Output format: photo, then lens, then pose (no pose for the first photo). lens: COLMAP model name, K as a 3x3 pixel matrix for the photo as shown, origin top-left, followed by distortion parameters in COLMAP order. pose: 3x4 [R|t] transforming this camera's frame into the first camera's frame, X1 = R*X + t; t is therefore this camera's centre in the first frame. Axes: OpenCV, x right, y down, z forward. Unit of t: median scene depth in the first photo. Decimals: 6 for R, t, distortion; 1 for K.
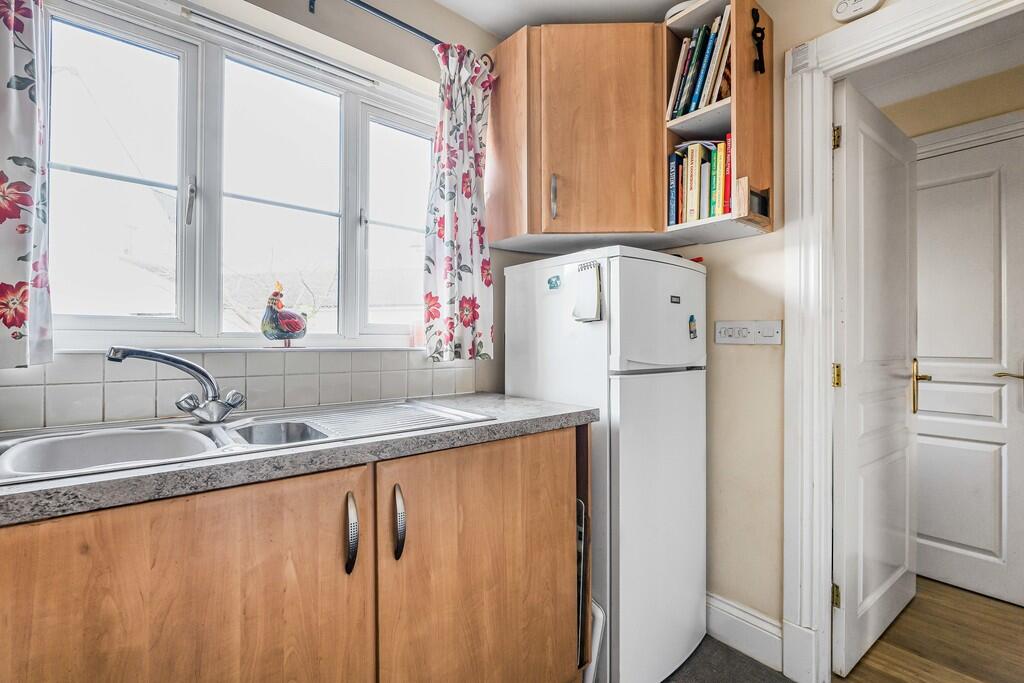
lens RADIAL K [[448.1, 0, 508.9], [0, 448.1, 342.0], [0, 0, 1]] dist [-0.004595, 0.000125]
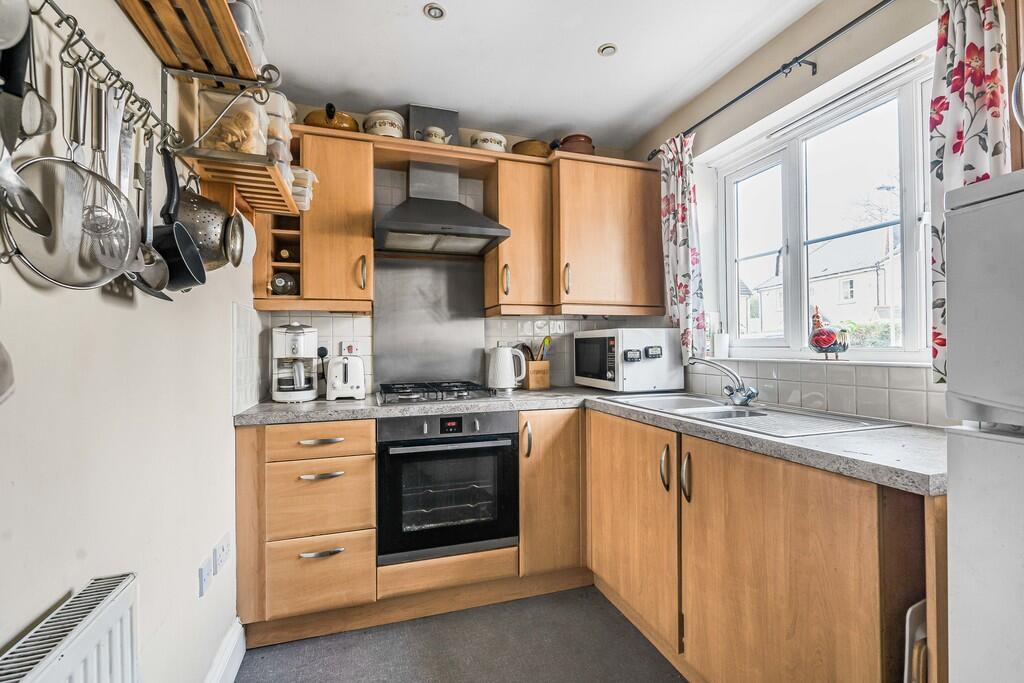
lens RADIAL K [[448.1, 0, 511.1], [0, 448.1, 344.3], [0, 0, 1]] dist [-0.004595, 0.000125]
pose [[-0.365079, -0.004796, -0.930964, 1.145131], [0.006699, 0.999947, -0.007779, -0.032313], [0.930952, -0.009076, -0.365028, 0.828177]]
